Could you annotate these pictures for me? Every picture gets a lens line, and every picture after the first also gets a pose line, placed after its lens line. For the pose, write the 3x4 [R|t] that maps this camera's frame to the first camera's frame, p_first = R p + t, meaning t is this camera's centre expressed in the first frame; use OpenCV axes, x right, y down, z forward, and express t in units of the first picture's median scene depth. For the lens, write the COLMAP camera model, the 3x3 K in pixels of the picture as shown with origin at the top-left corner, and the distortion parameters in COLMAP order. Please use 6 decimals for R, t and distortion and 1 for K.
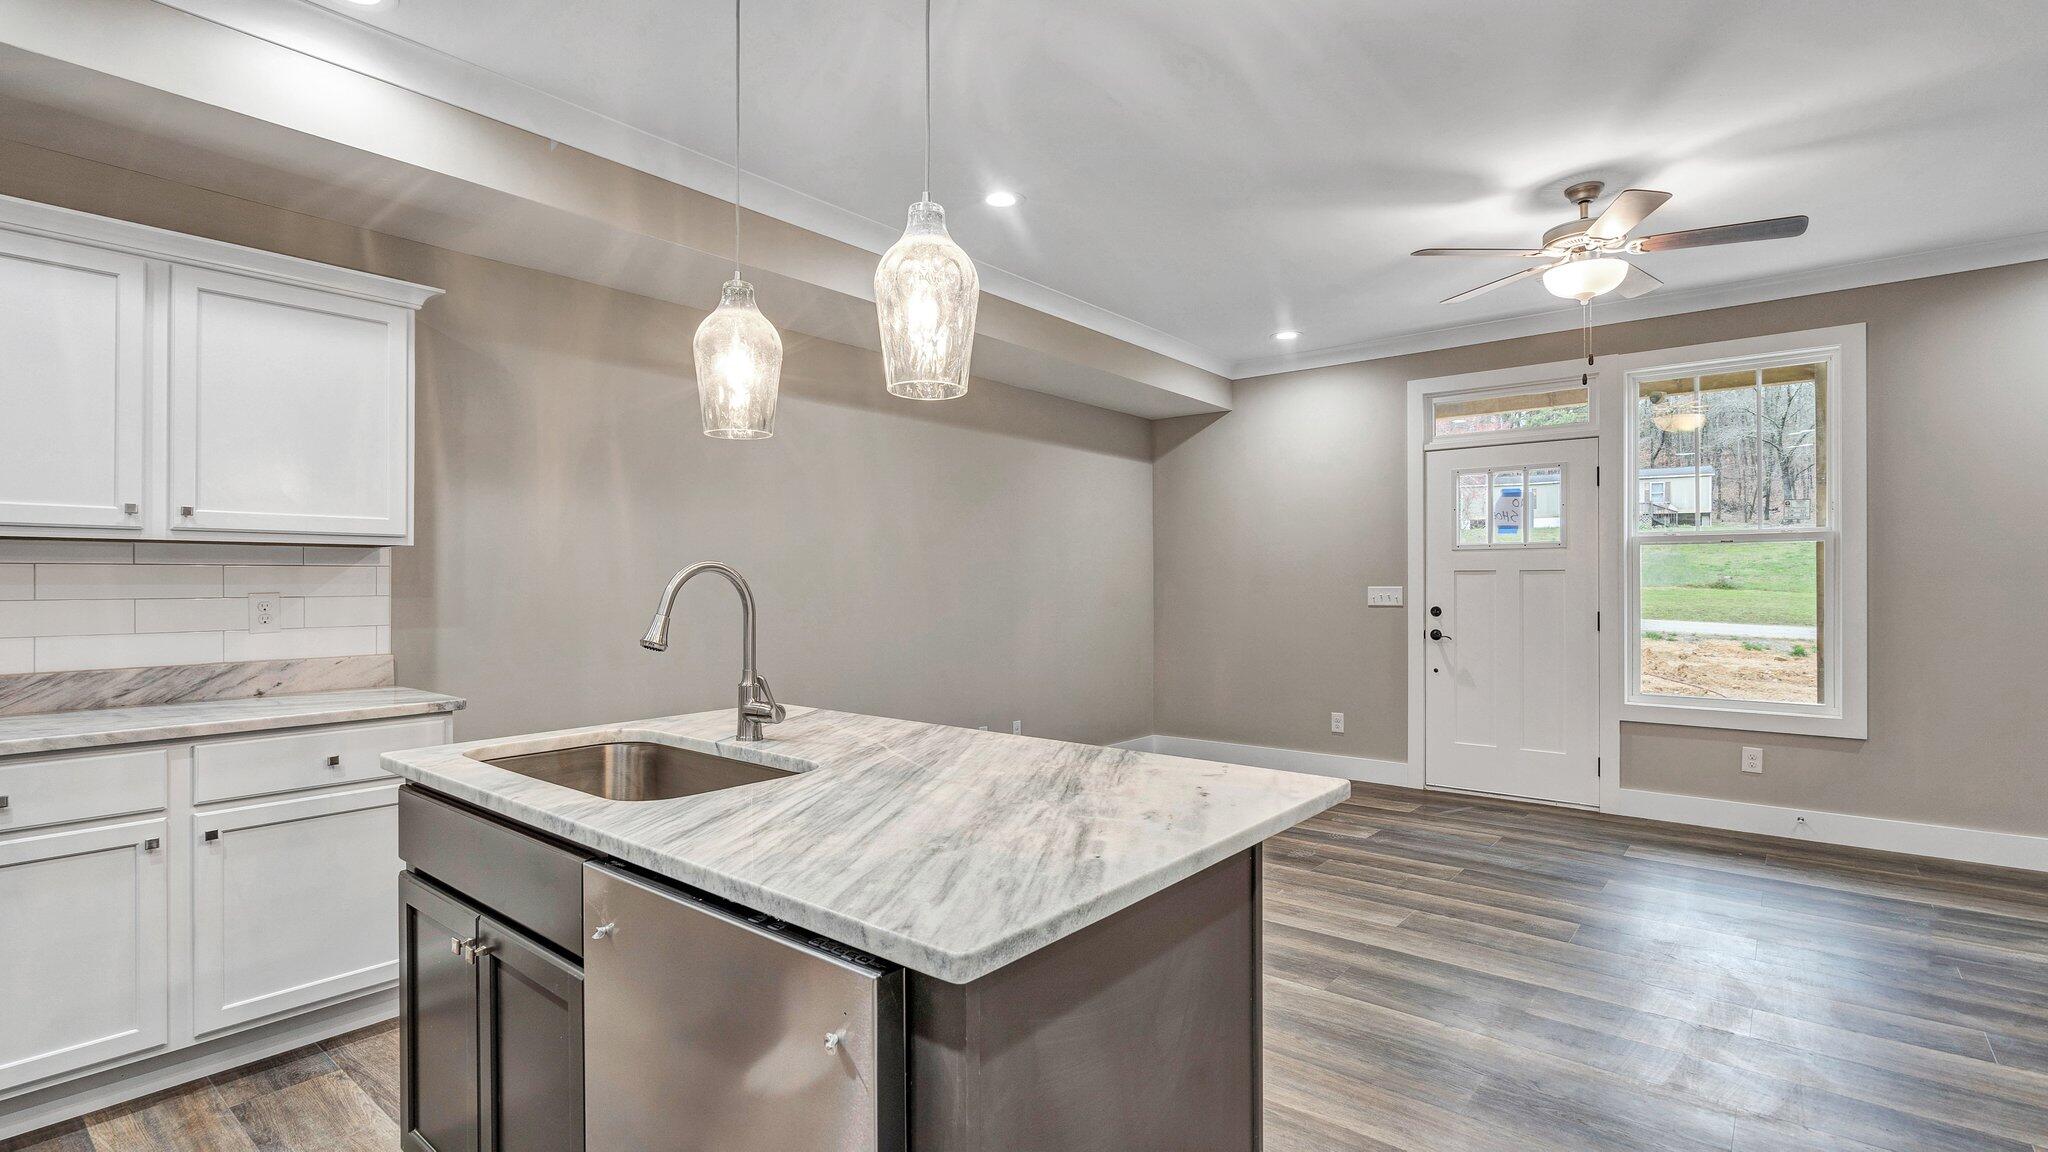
lens RADIAL K [[957.1, 0, 1014.5], [0, 957.1, 580.7], [0, 0, 1]] dist [0.002377, 0.000823]
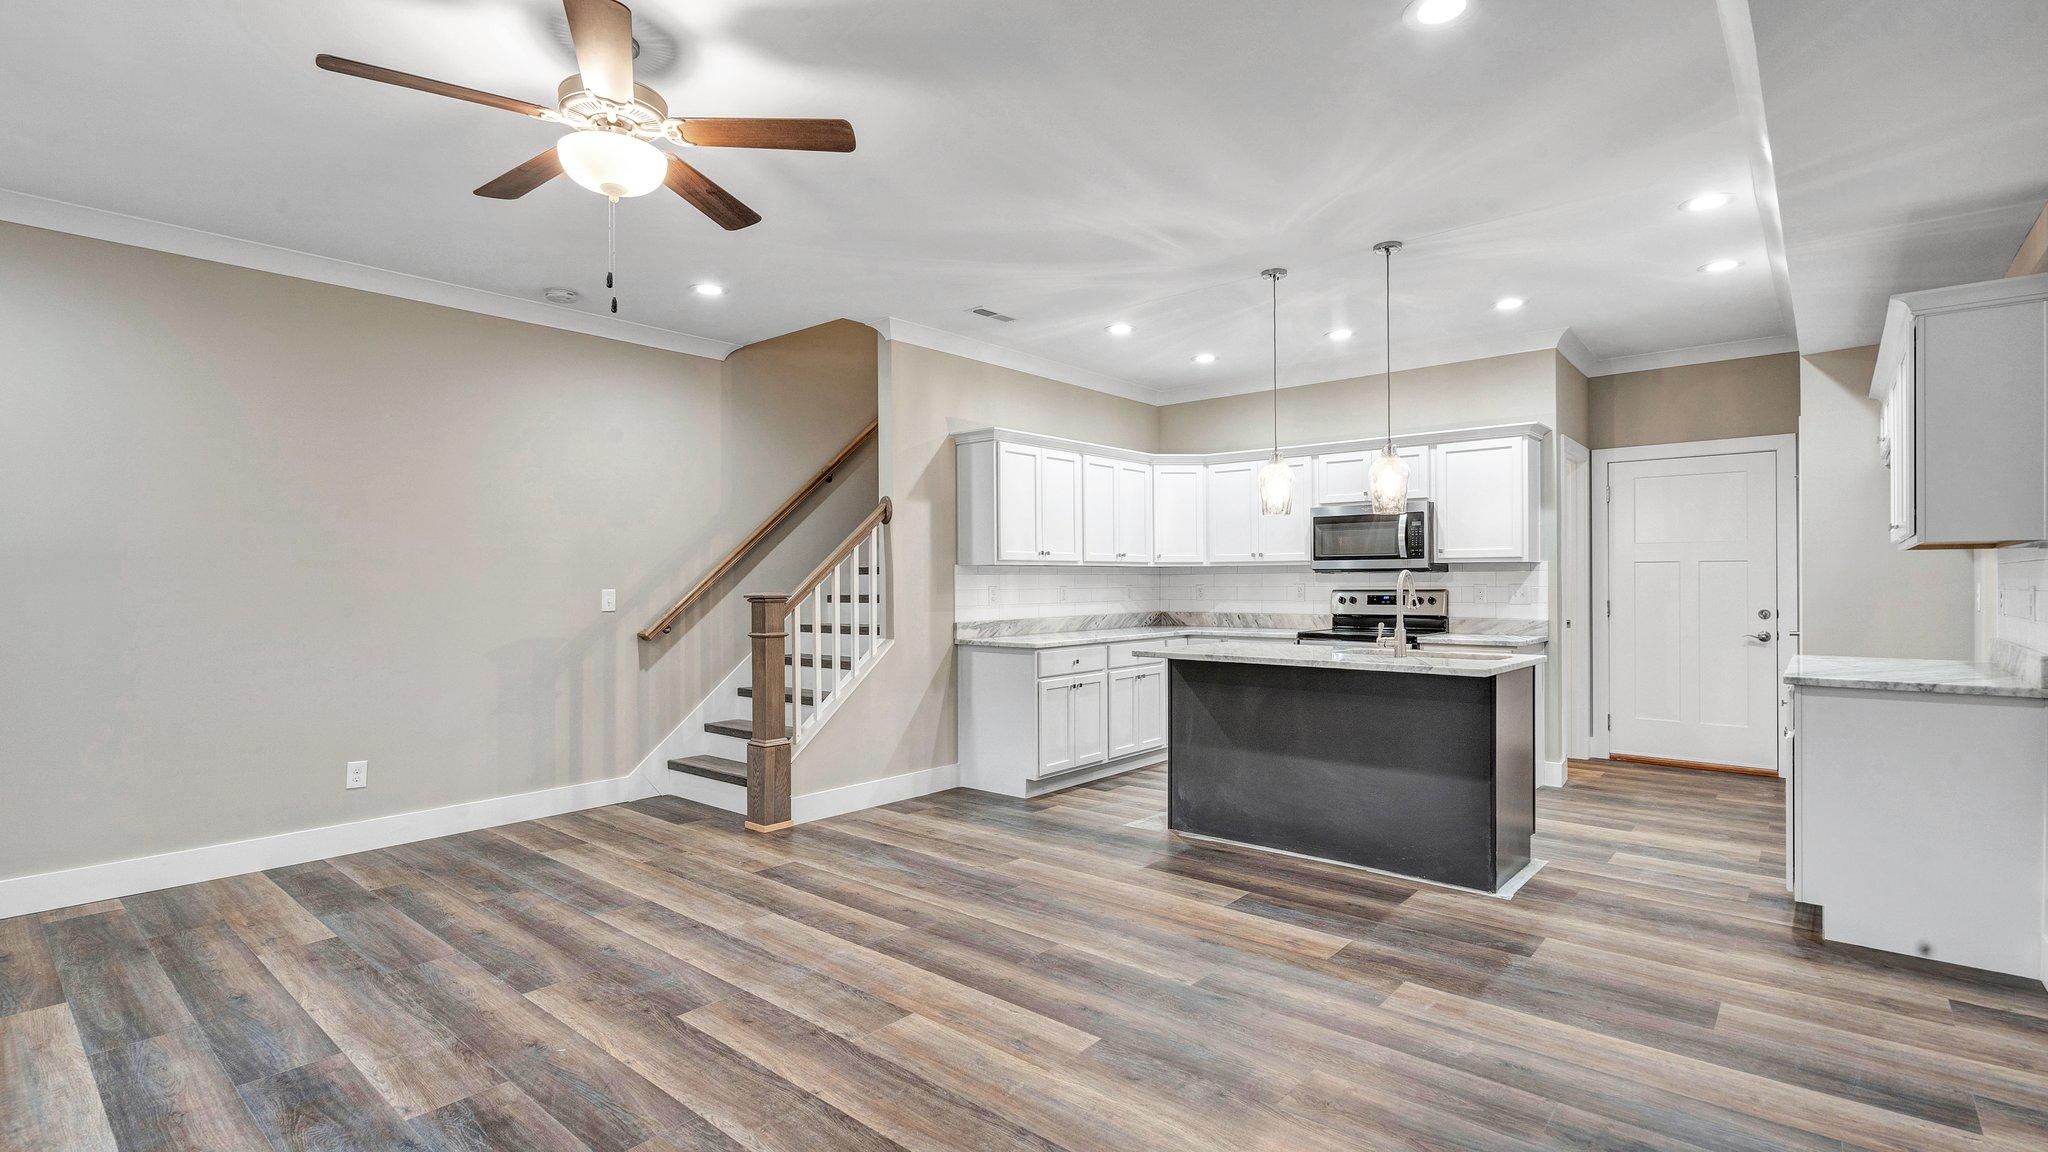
lens RADIAL K [[957.1, 0, 1014.5], [0, 957.1, 580.7], [0, 0, 1]] dist [0.002377, 0.000823]
pose [[-0.999665, 0.010416, 0.023707, 0.184125], [0.010352, 0.999942, -0.002800, 0.002642], [-0.023735, -0.002553, -0.999715, 1.133112]]
